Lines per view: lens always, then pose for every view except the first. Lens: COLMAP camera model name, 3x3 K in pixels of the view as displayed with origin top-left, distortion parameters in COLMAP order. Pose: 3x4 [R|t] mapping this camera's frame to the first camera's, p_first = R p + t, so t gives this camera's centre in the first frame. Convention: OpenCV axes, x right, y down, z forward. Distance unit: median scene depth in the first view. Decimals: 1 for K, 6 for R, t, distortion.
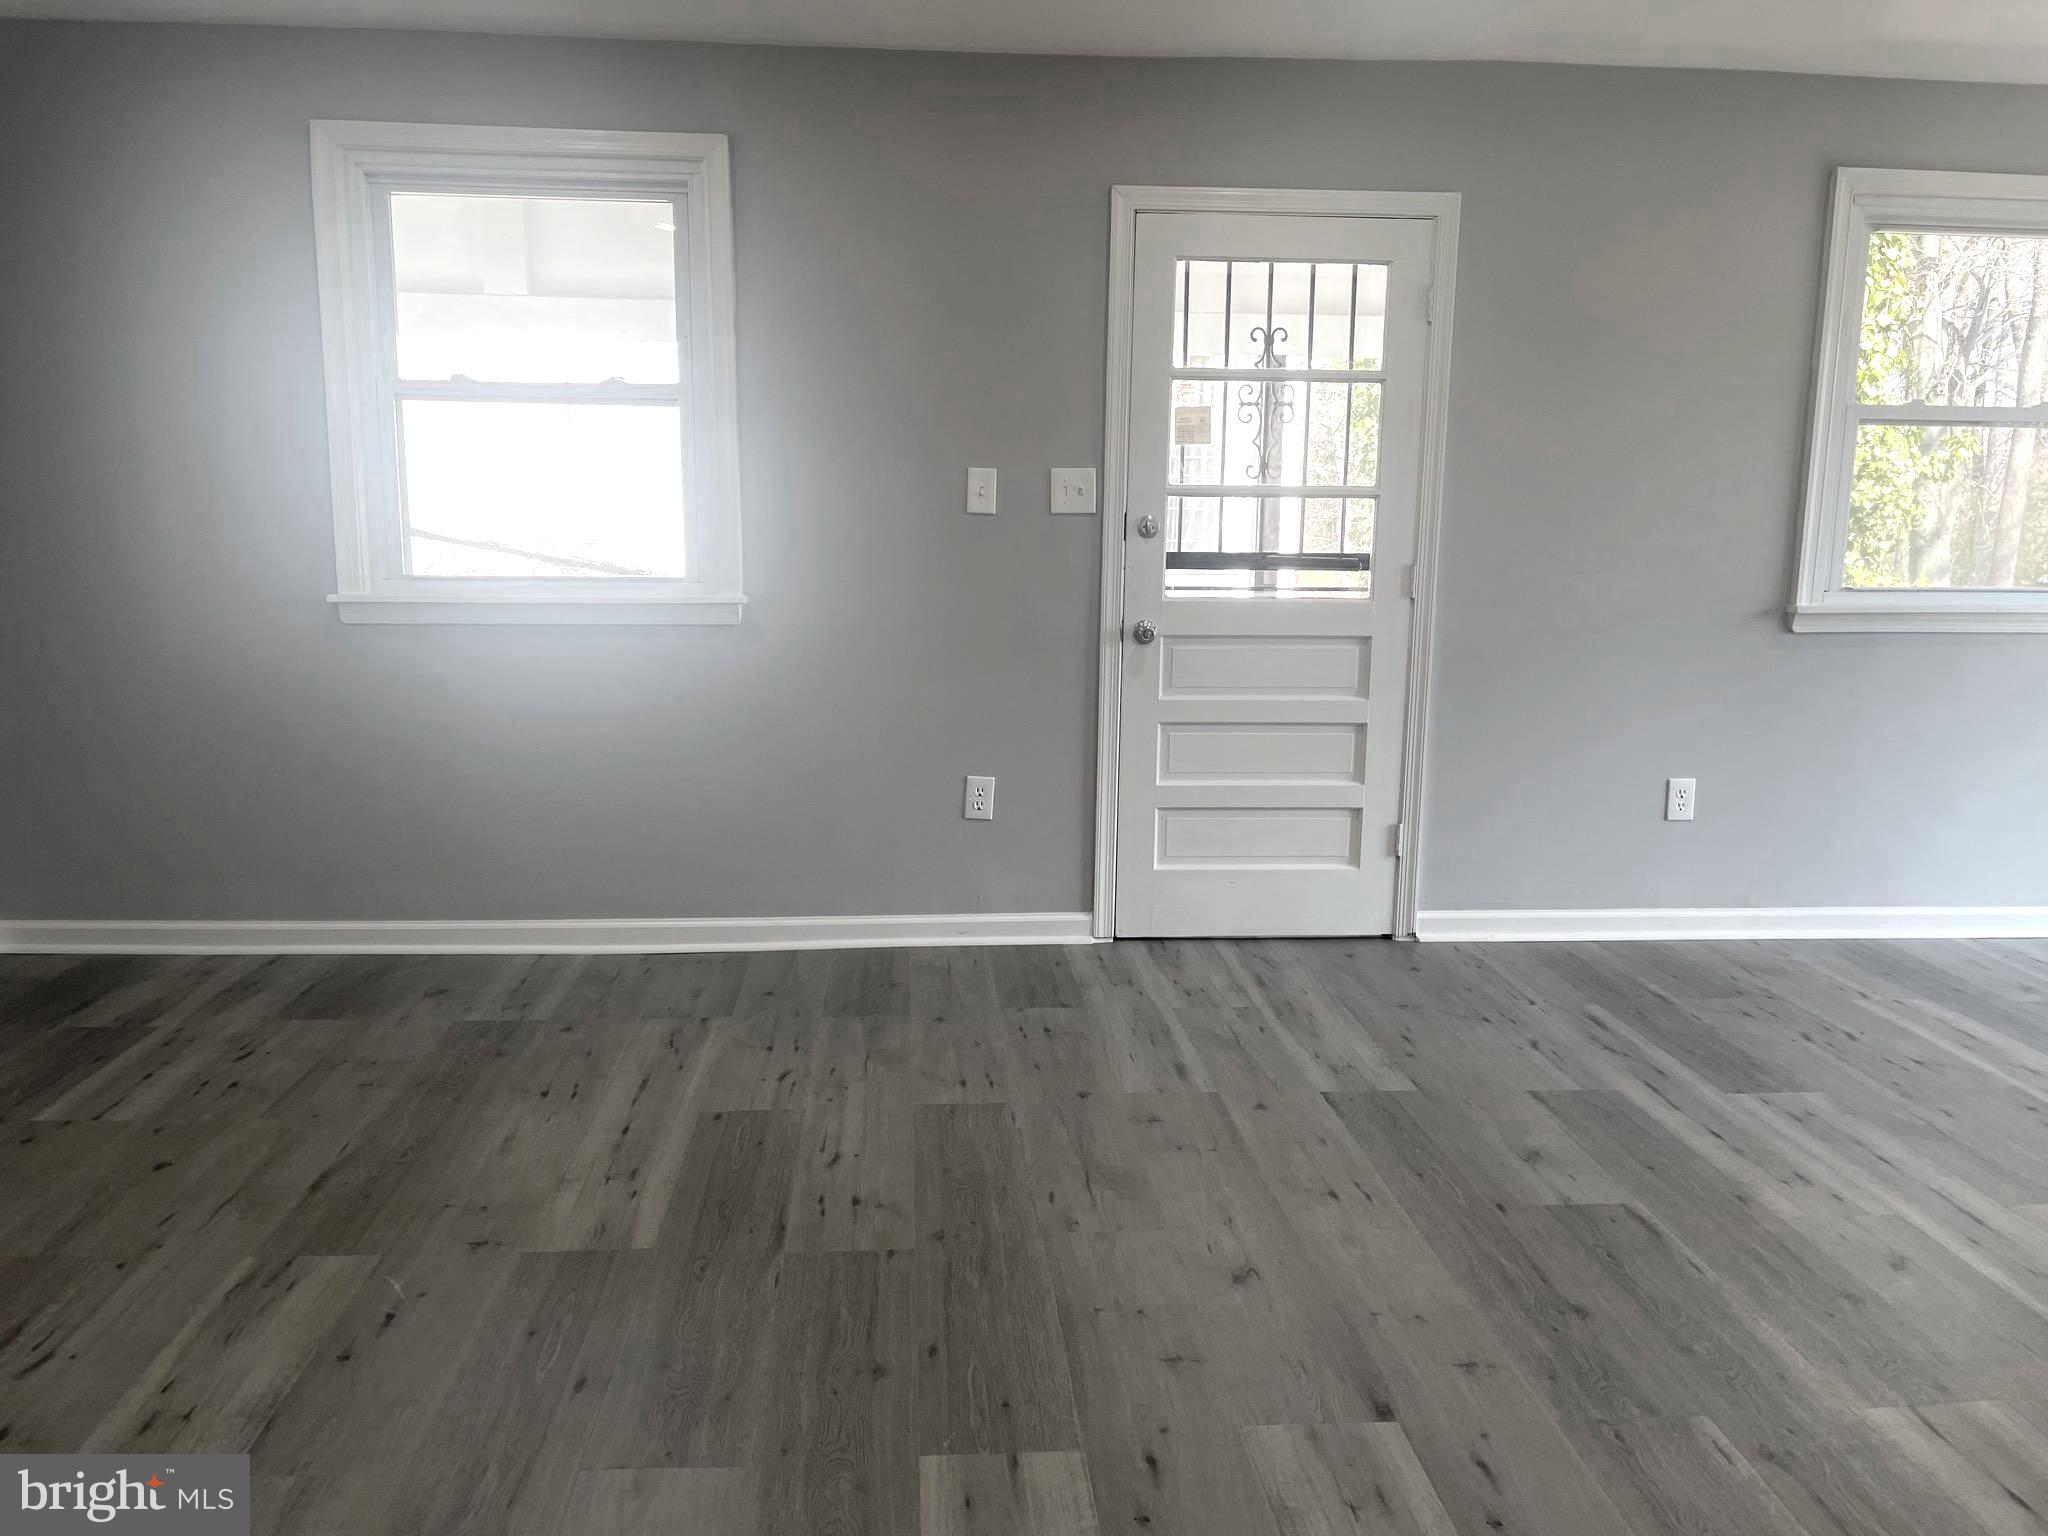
lens RADIAL K [[1543.2, 0, 1022.4], [0, 1543.2, 748.4], [0, 0, 1]] dist [0.091085, -0.134025]
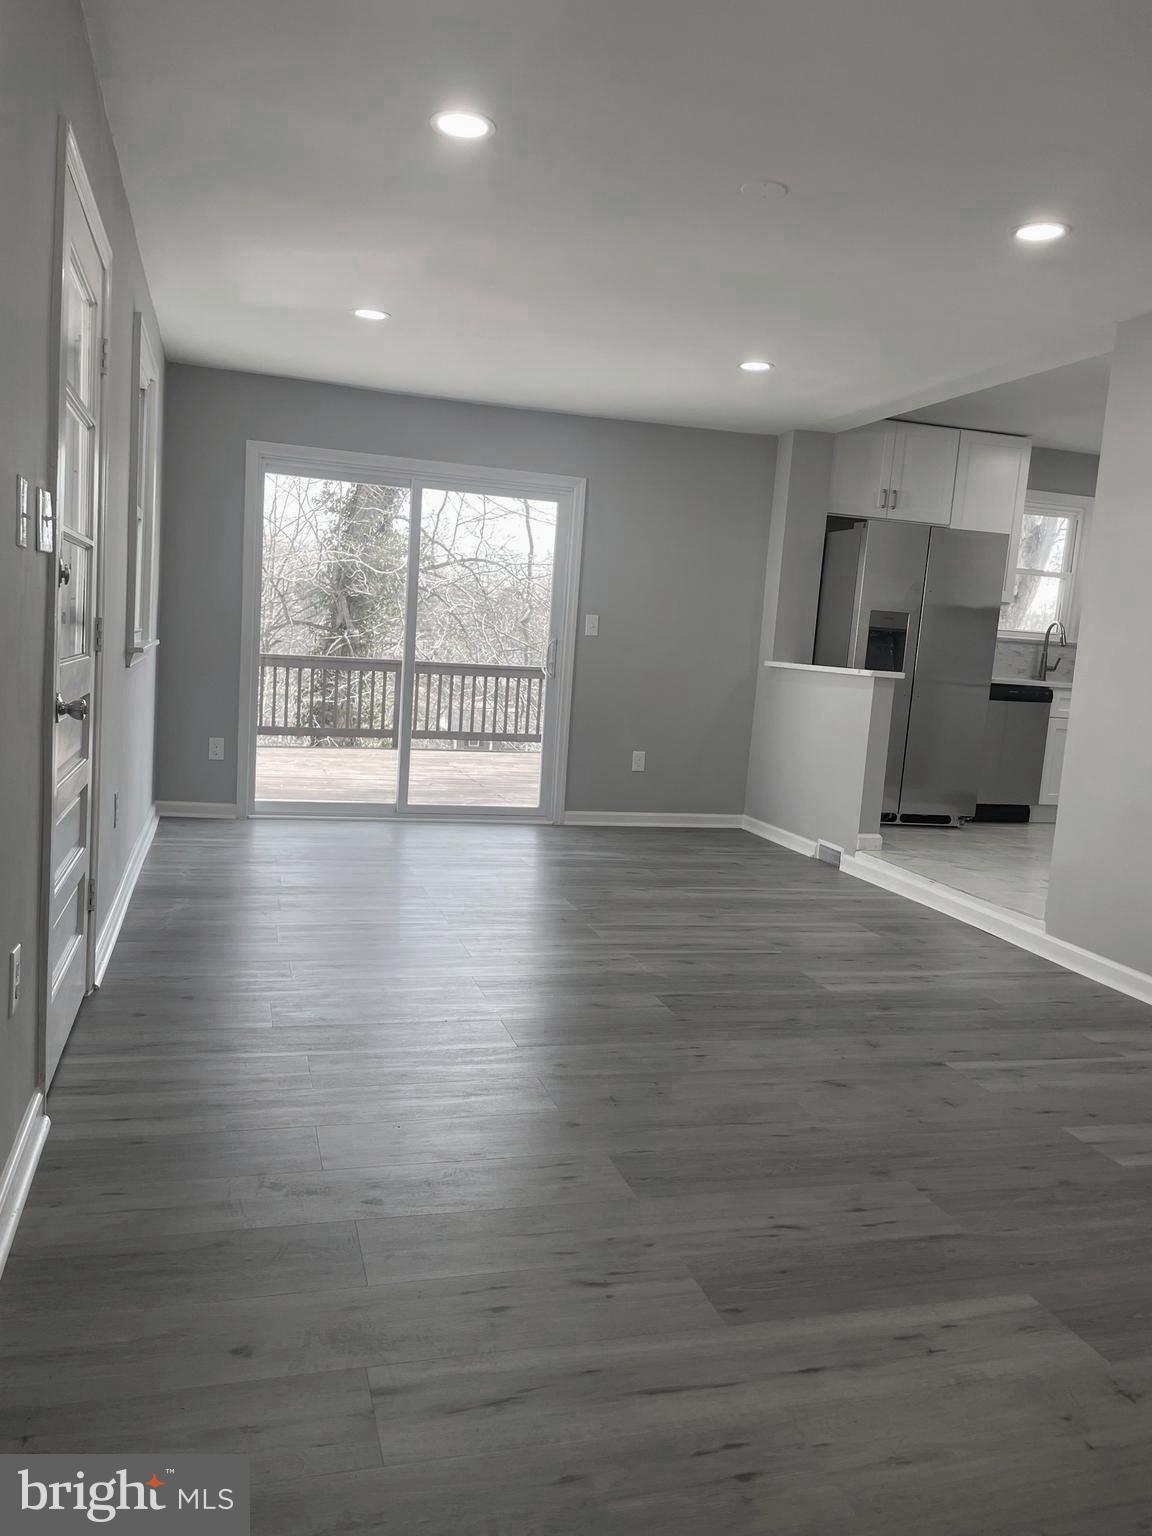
lens RADIAL K [[1157.4, 0, 576.0], [0, 1157.4, 768.0], [0, 0, 1]] dist [0.091085, -0.134025]
pose [[-0.208286, -0.135086, 0.968694, -0.581125], [0.076267, 0.985157, 0.153780, -0.121356], [-0.975090, 0.105910, -0.194892, 0.905218]]
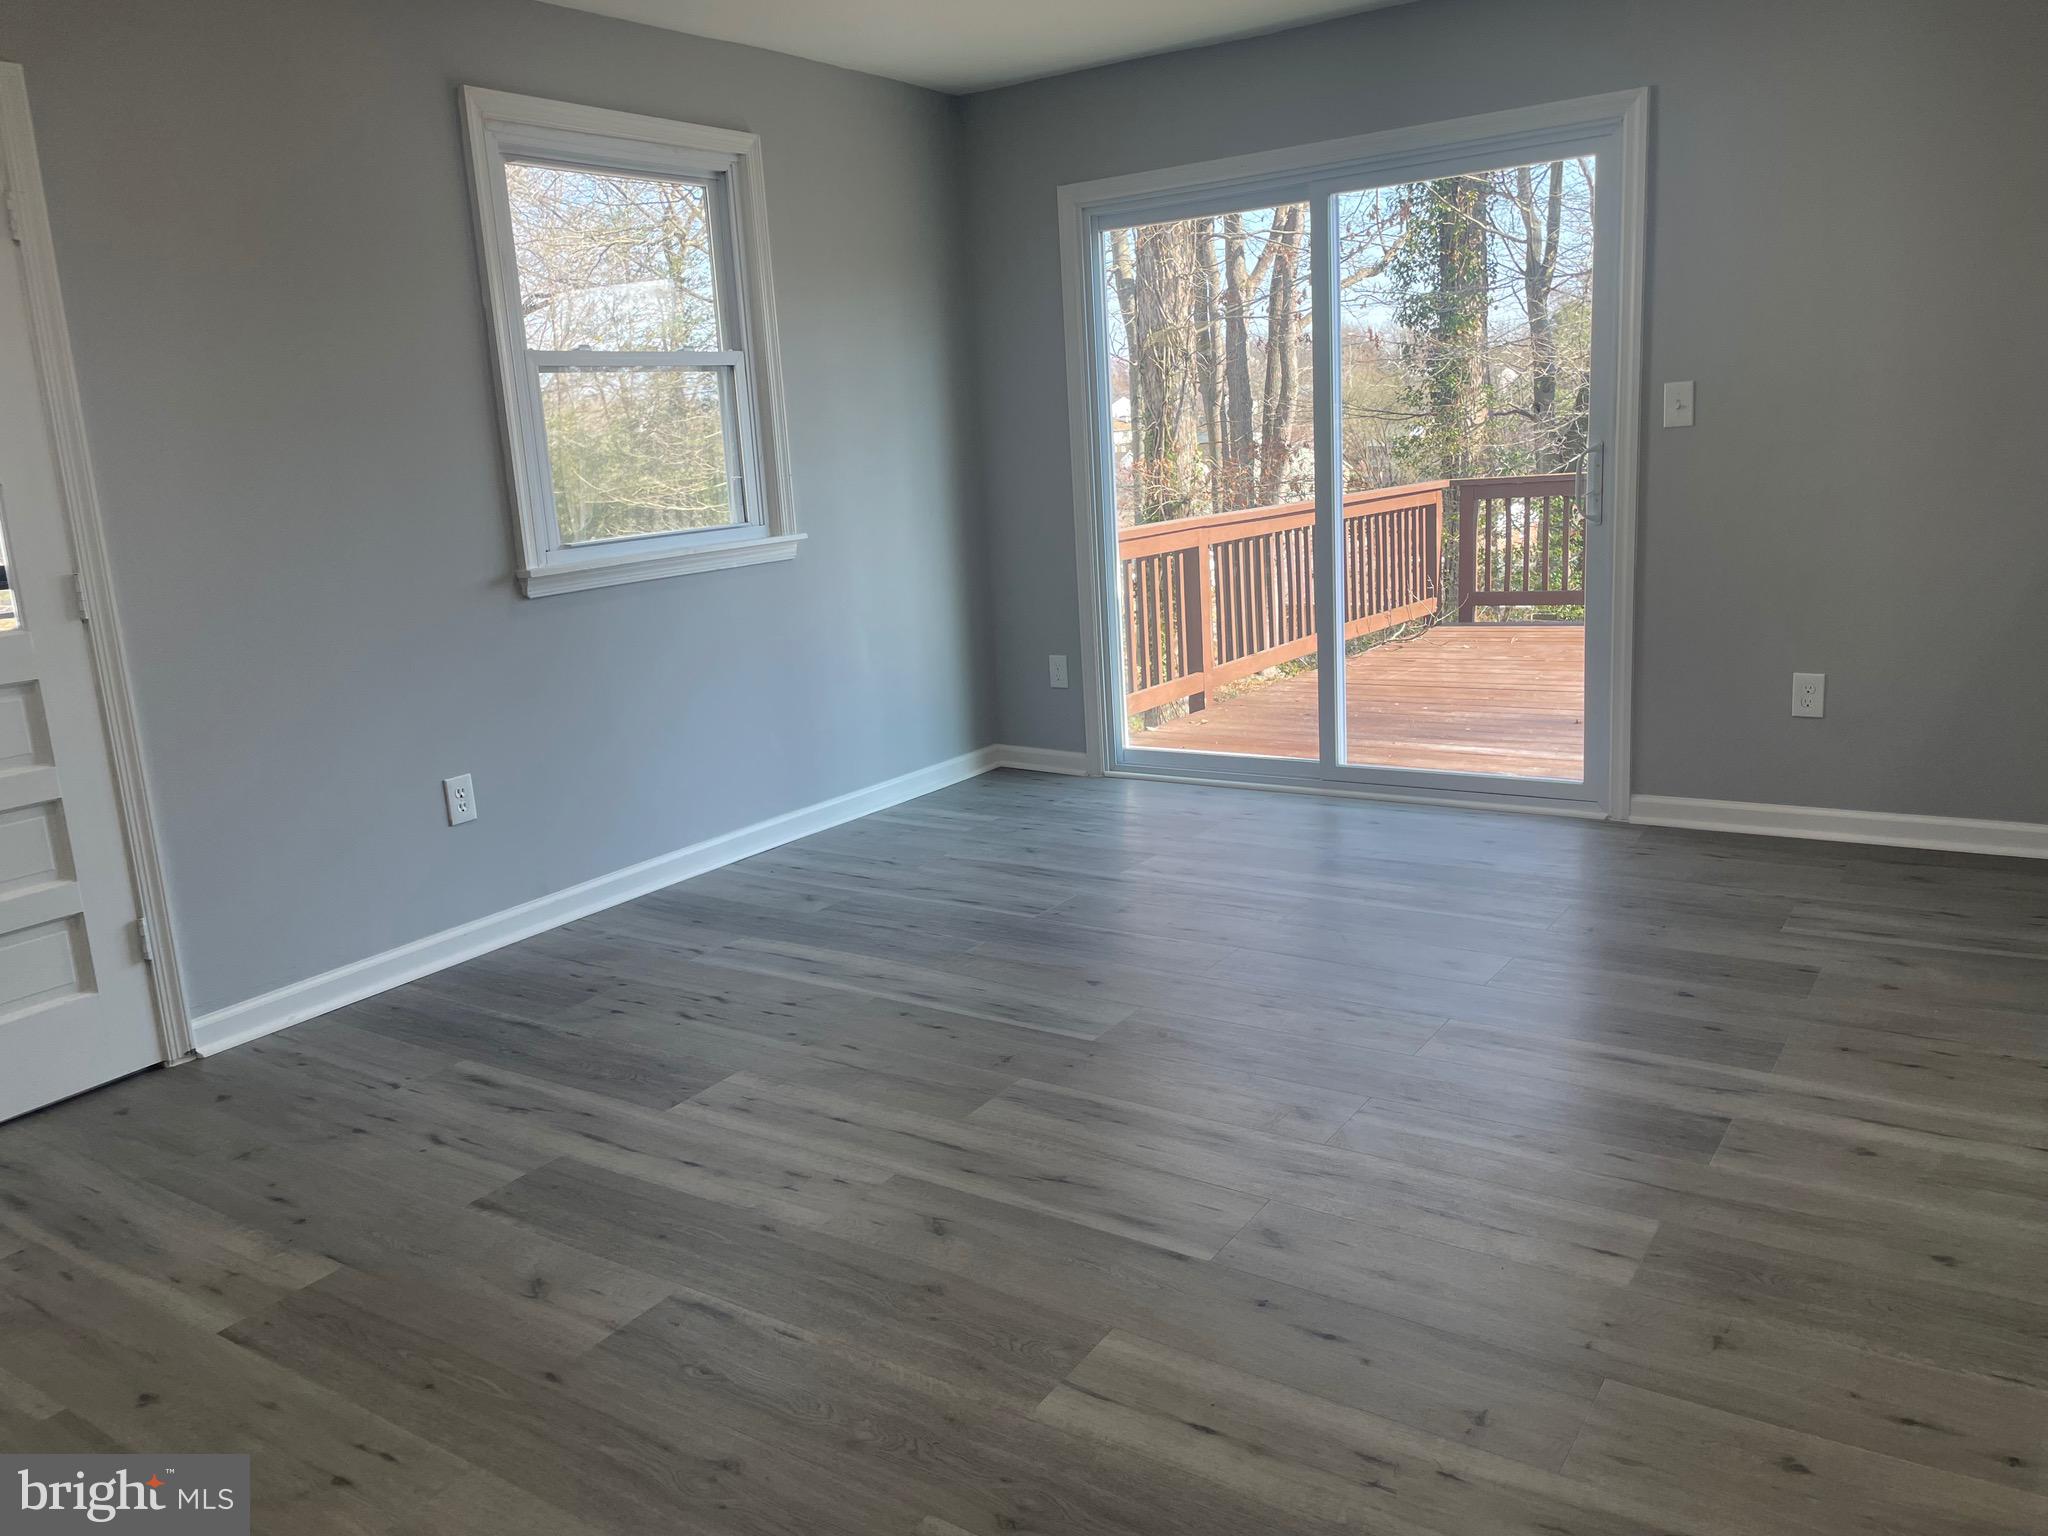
lens RADIAL K [[1545.8, 0, 1024.0], [0, 1545.8, 768.0], [0, 0, 1]] dist [0.075632, -0.103771]
pose [[0.619598, -0.218476, 0.753900, -0.050835], [0.186997, 0.973913, 0.128550, -0.042925], [-0.762319, 0.061328, 0.644290, 0.197019]]
